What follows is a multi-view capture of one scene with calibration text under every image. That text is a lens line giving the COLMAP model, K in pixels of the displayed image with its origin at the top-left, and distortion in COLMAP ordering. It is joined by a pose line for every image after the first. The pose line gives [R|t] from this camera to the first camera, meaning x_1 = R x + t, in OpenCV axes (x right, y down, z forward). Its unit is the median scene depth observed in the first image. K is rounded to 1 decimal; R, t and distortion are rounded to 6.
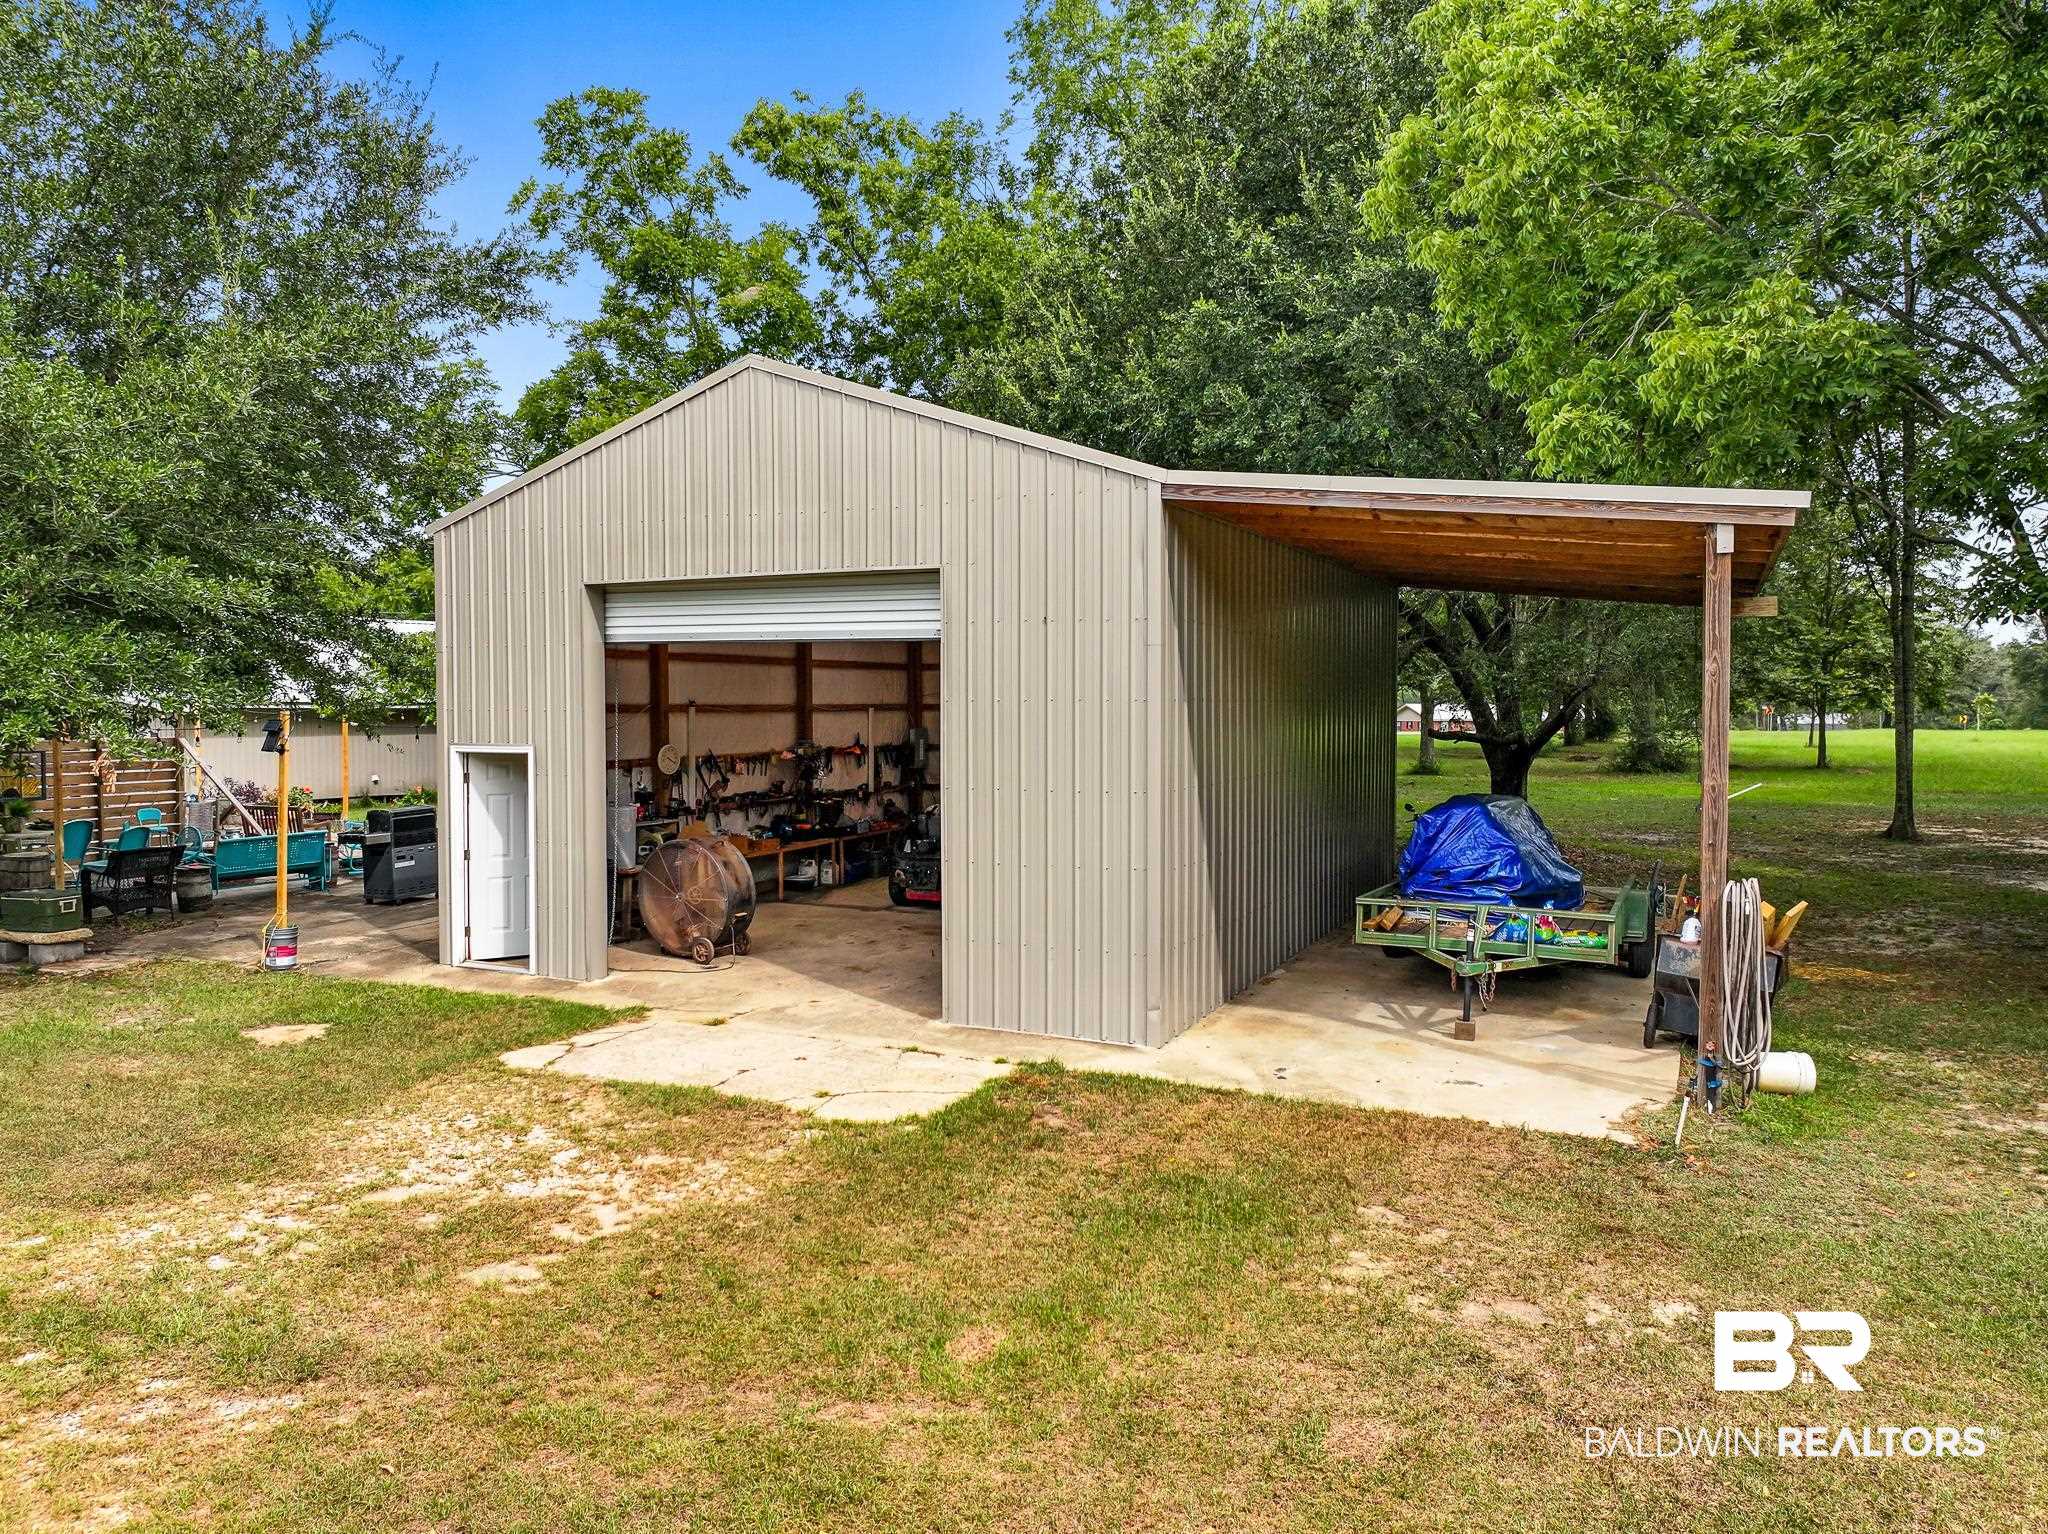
lens RADIAL K [[1407.5, 0, 1024.9], [0, 1407.5, 760.8], [0, 0, 1]] dist [-0.011922, 0.000729]
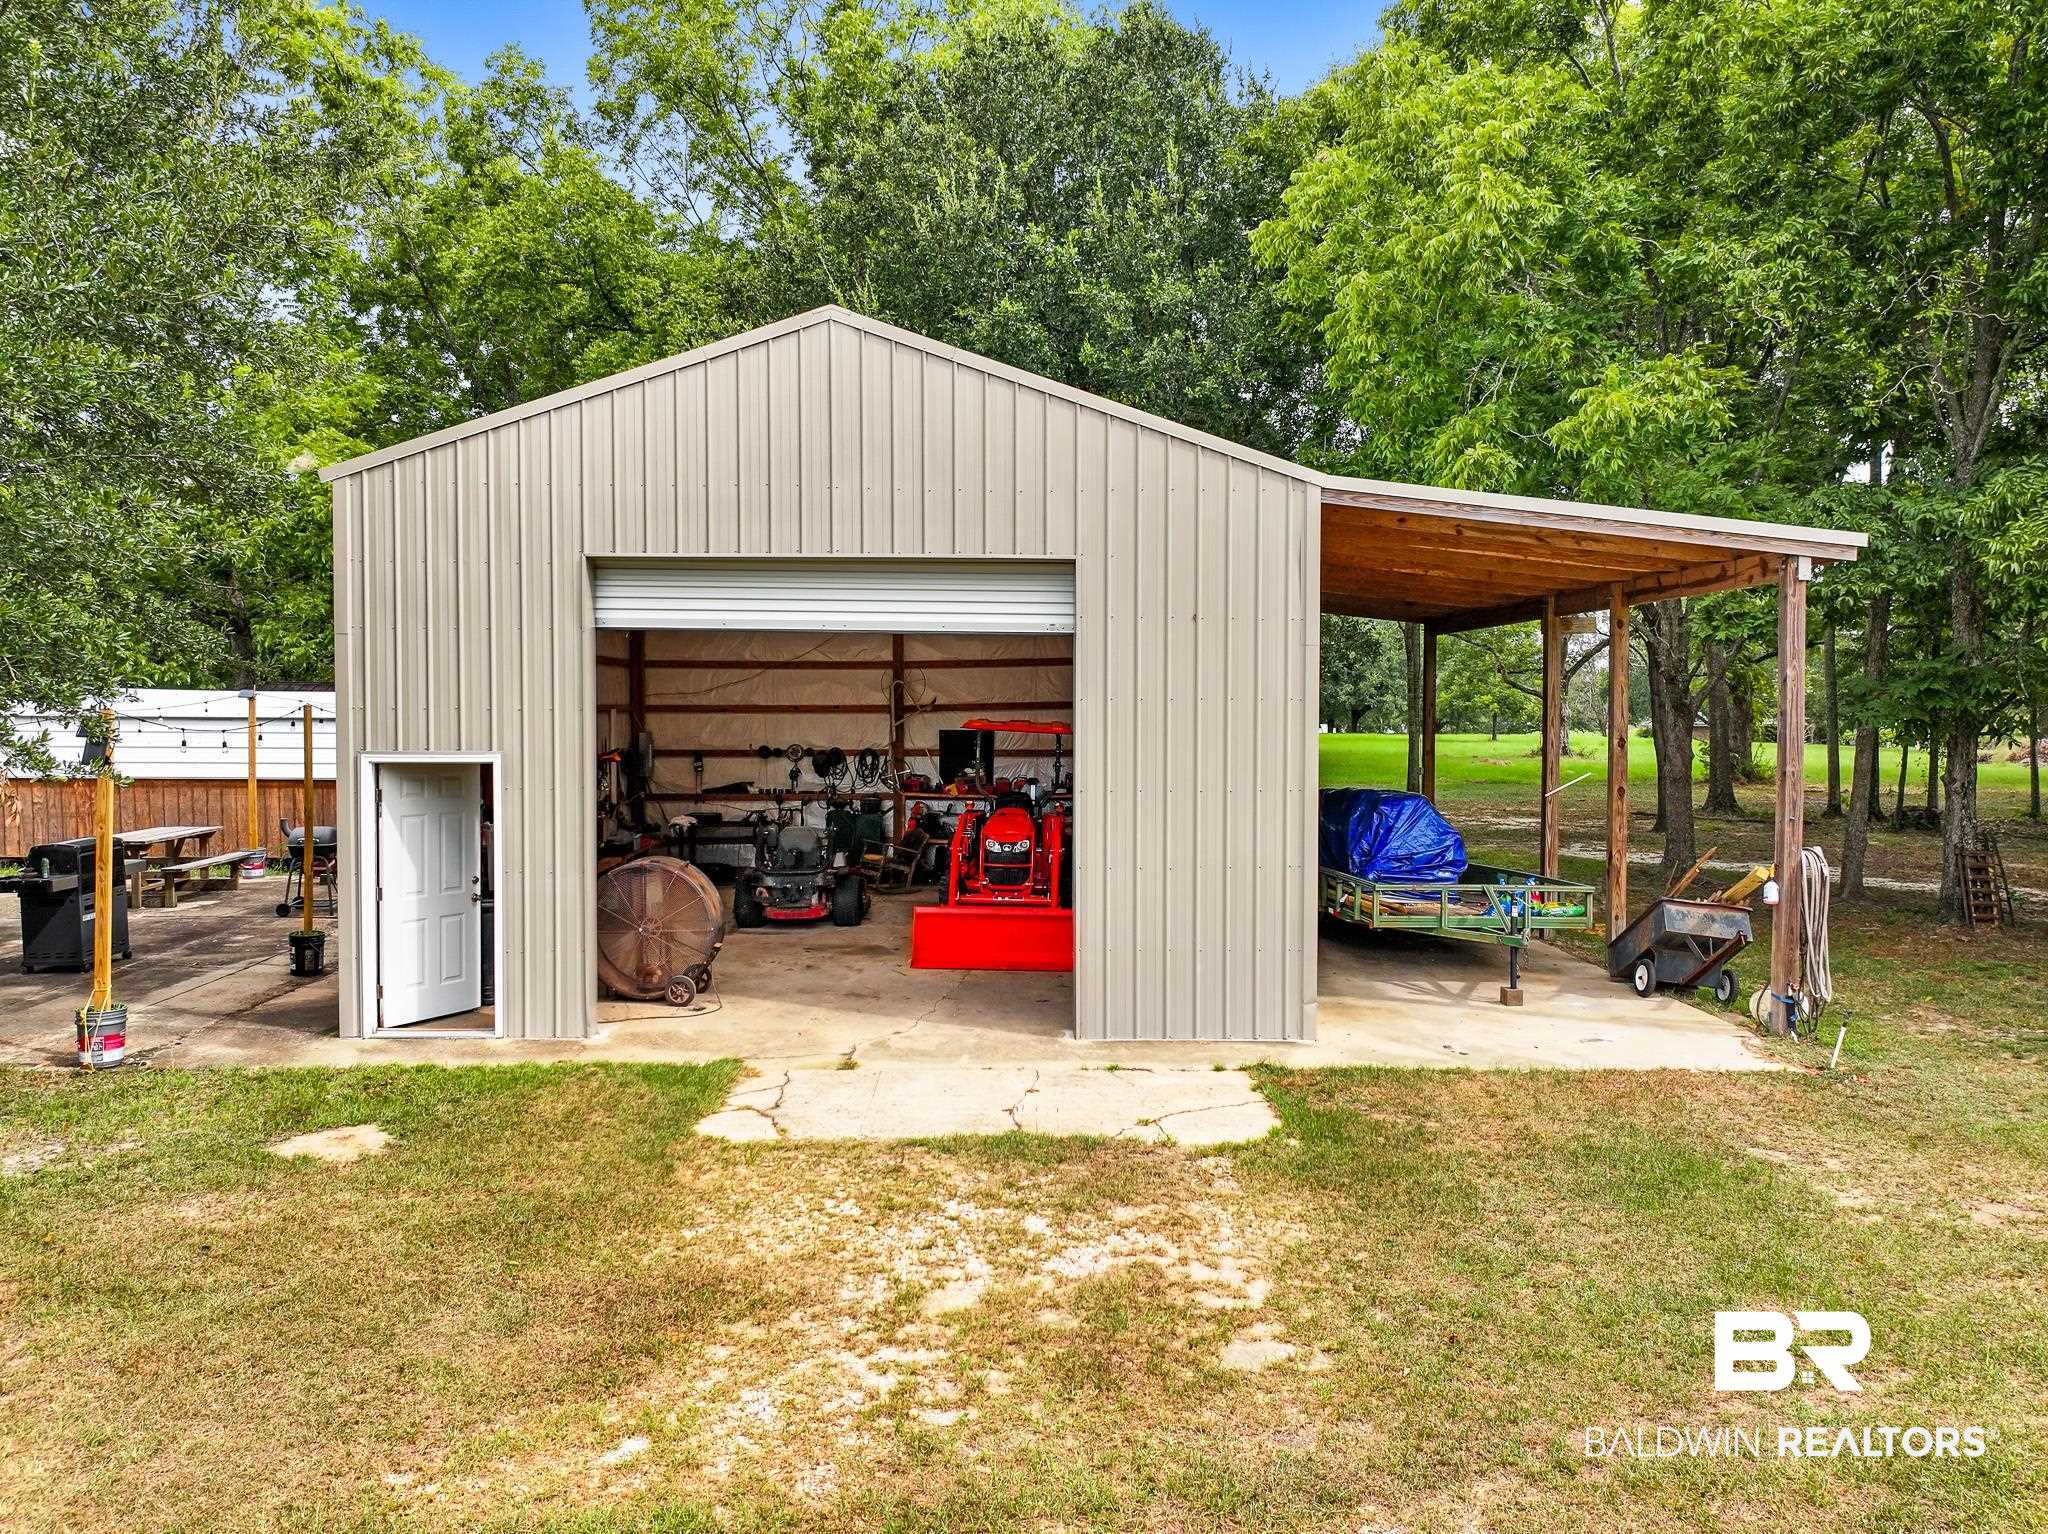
lens RADIAL K [[1407.5, 0, 1024.3], [0, 1407.5, 776.4], [0, 0, 1]] dist [-0.011922, 0.000729]
pose [[0.896843, -0.019830, 0.441905, -0.530302], [0.016504, 0.999799, 0.011369, -0.002485], [-0.442041, -0.002903, 0.896990, 0.172789]]
